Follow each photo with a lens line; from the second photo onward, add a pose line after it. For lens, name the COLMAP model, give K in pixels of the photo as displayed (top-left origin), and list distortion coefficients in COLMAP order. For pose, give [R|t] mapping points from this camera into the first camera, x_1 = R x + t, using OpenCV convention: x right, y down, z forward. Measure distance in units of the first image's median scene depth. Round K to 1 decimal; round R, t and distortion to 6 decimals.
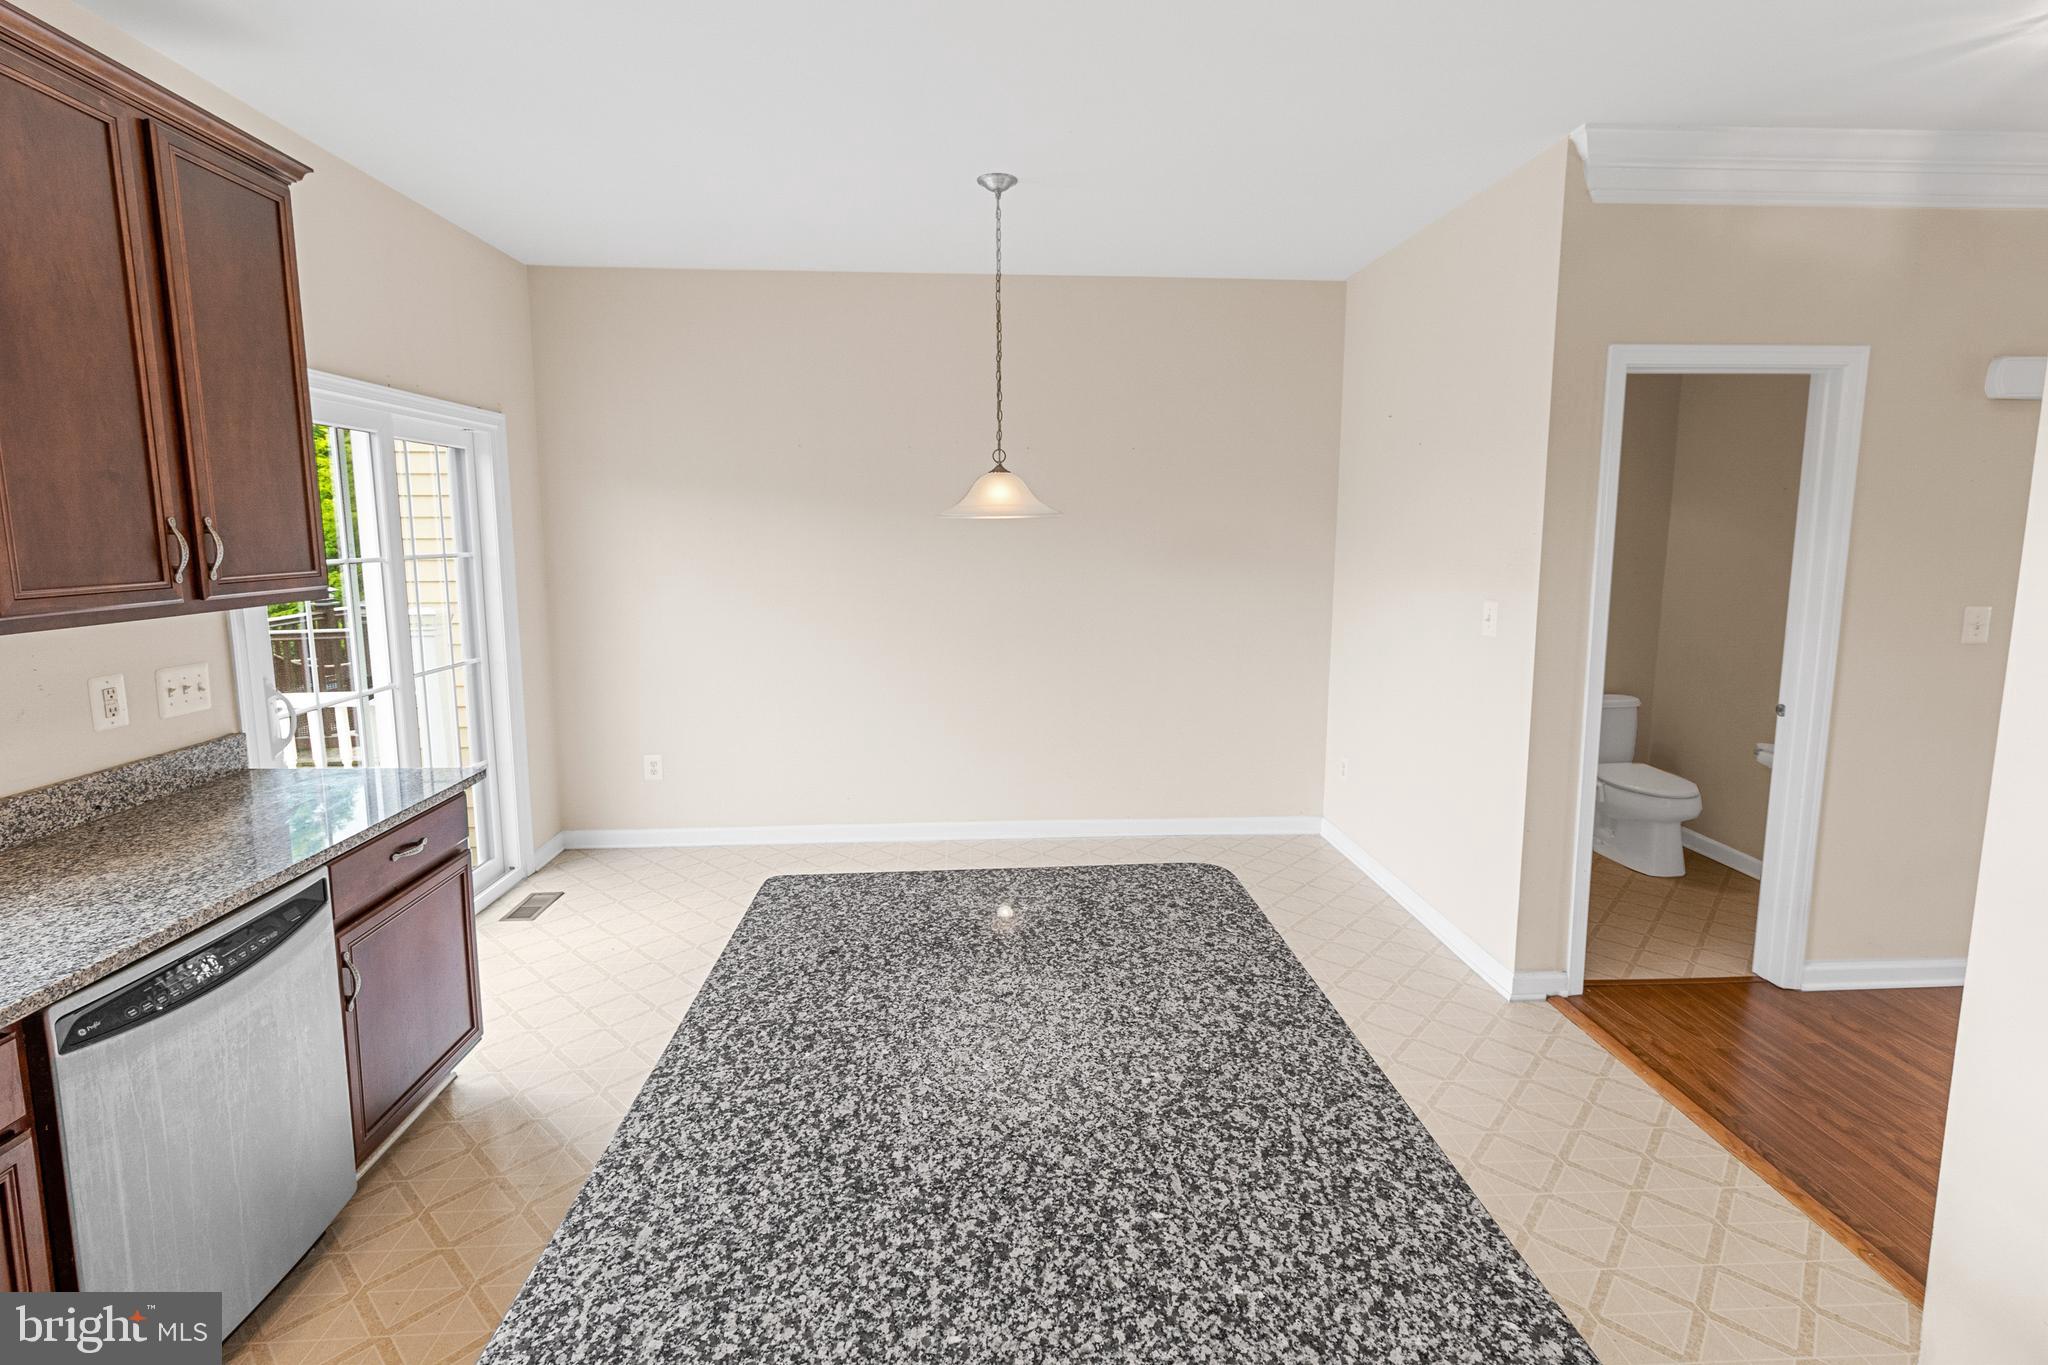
lens RADIAL K [[951.1, 0, 1032.1], [0, 951.1, 668.8], [0, 0, 1]] dist [0.002899, -0.000738]
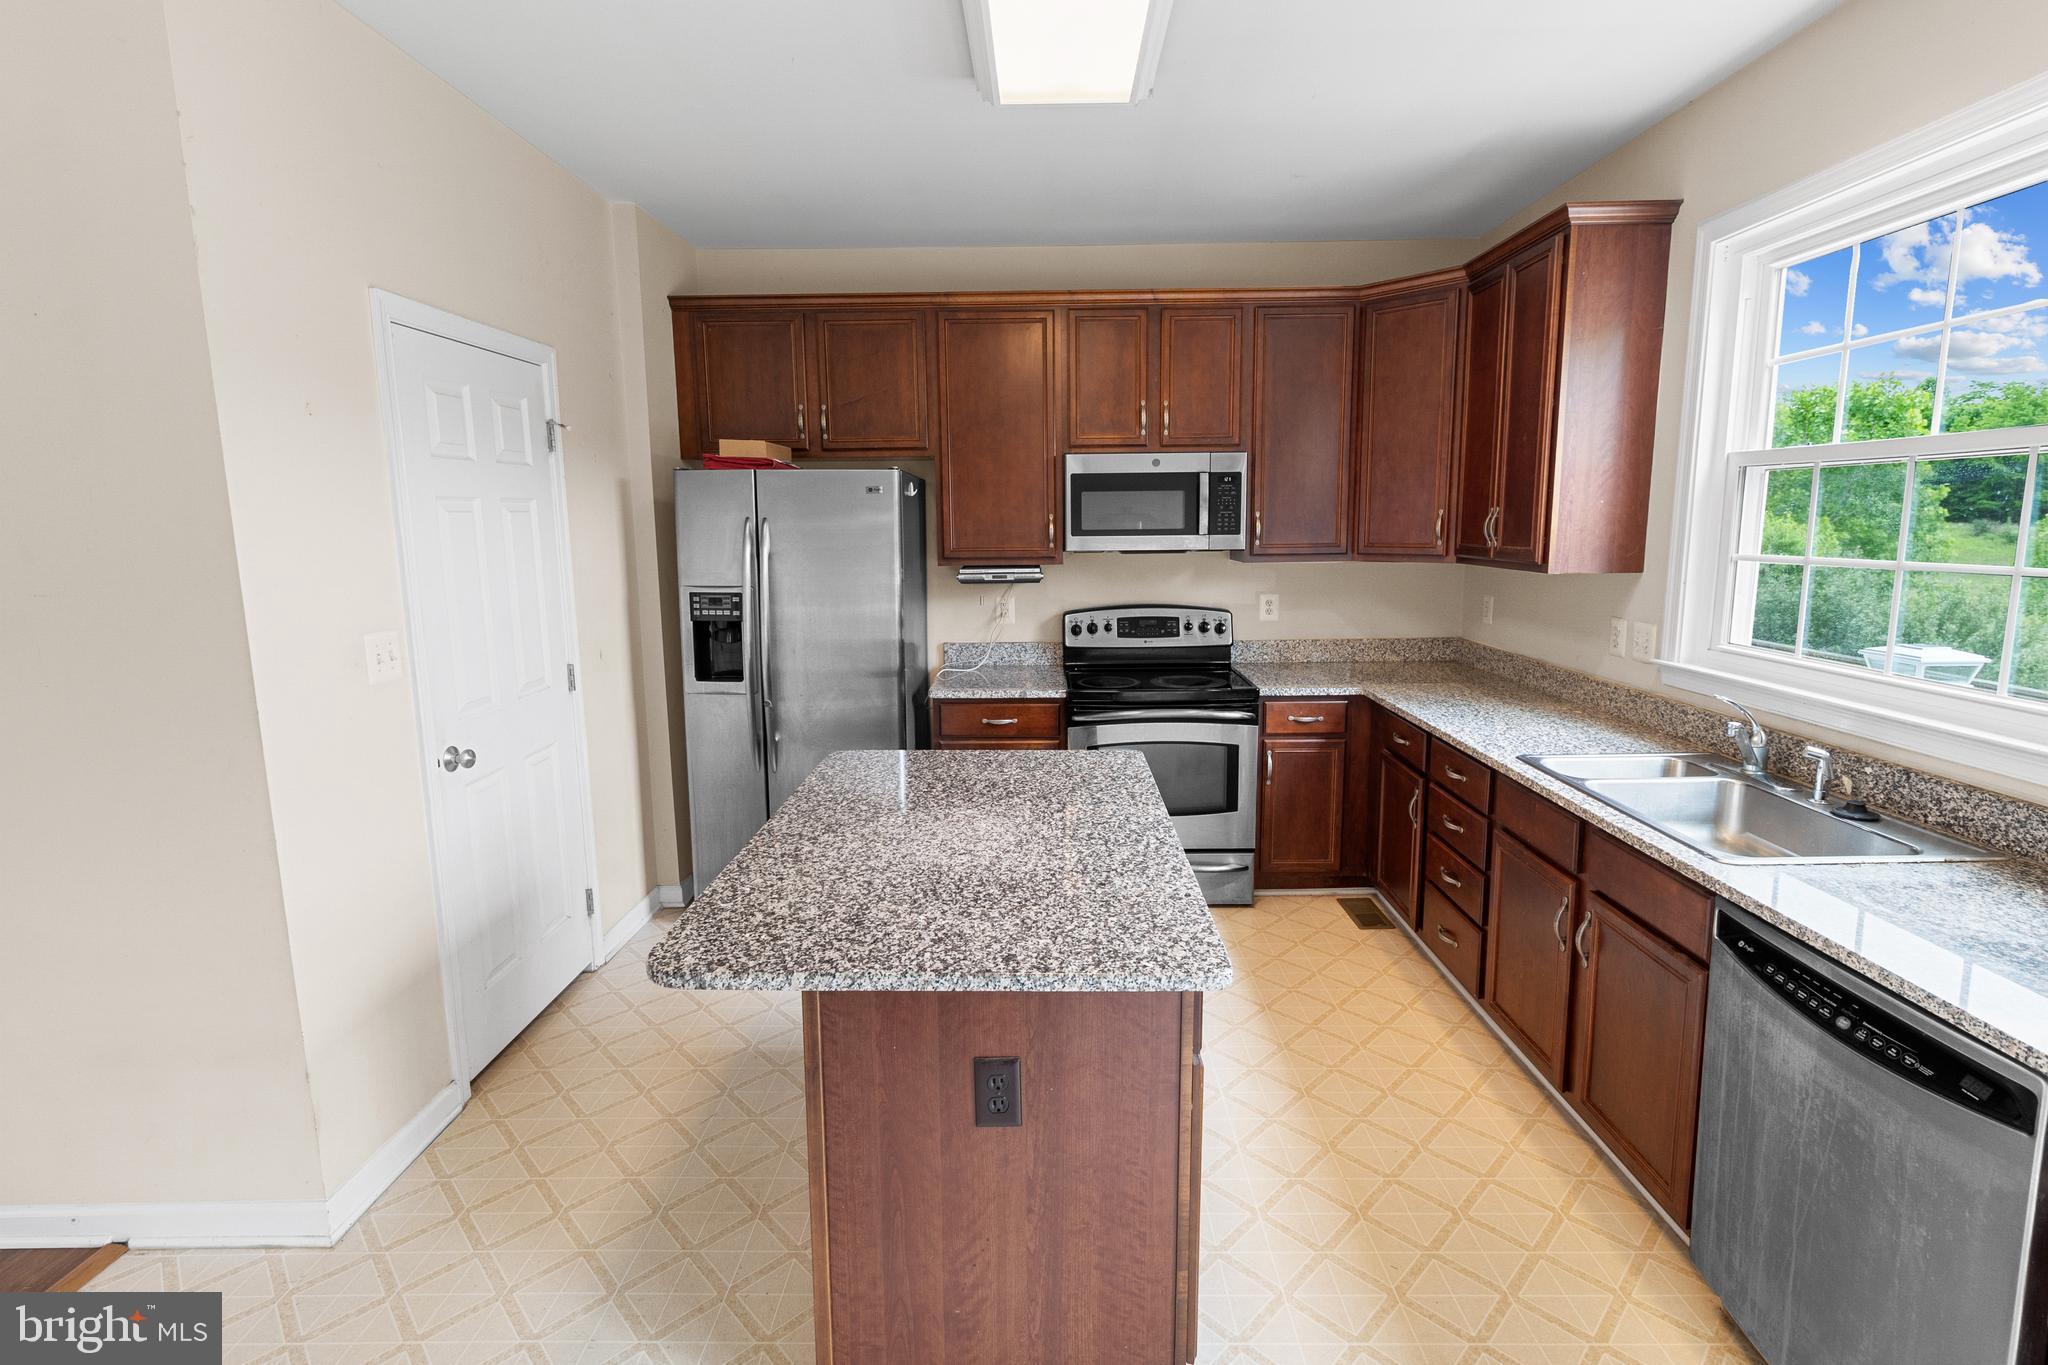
lens RADIAL K [[951.1, 0, 1050.2], [0, 951.1, 652.7], [0, 0, 1]] dist [0.002899, -0.000738]
pose [[-0.998540, 0.002434, 0.053966, -0.197482], [0.017657, 0.958818, 0.283473, -0.287305], [-0.051054, 0.284012, -0.957461, 1.920332]]
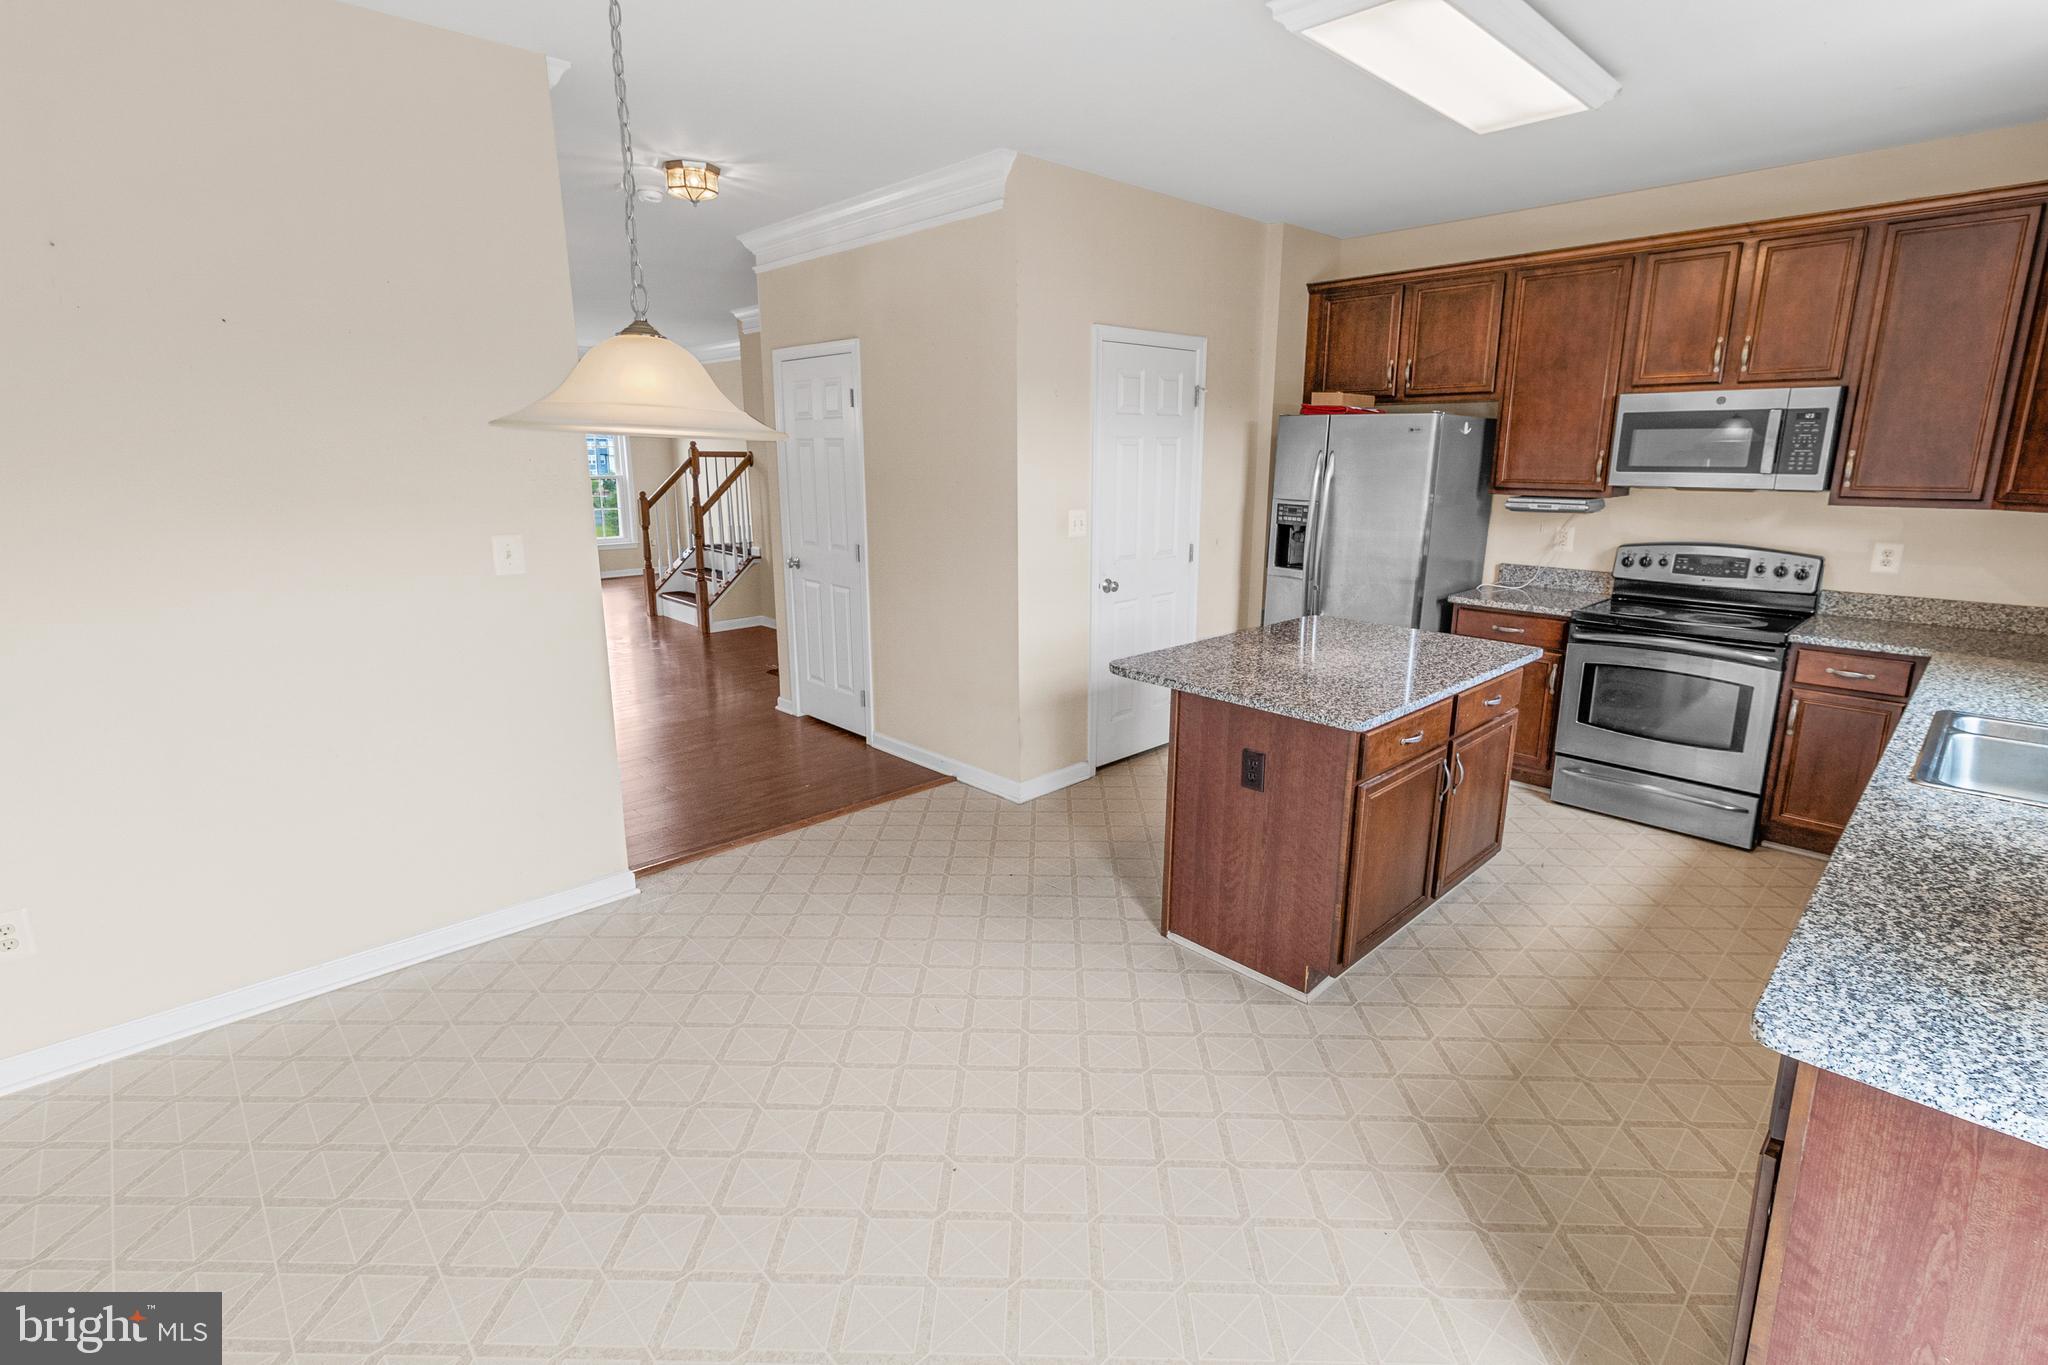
lens RADIAL K [[951.1, 0, 1031.4], [0, 951.1, 662.2], [0, 0, 1]] dist [0.002899, -0.000738]
pose [[-0.659025, -0.165864, 0.733604, -1.078811], [0.107088, 0.944750, 0.309804, -0.372213], [-0.744458, 0.282729, -0.604852, 2.446319]]
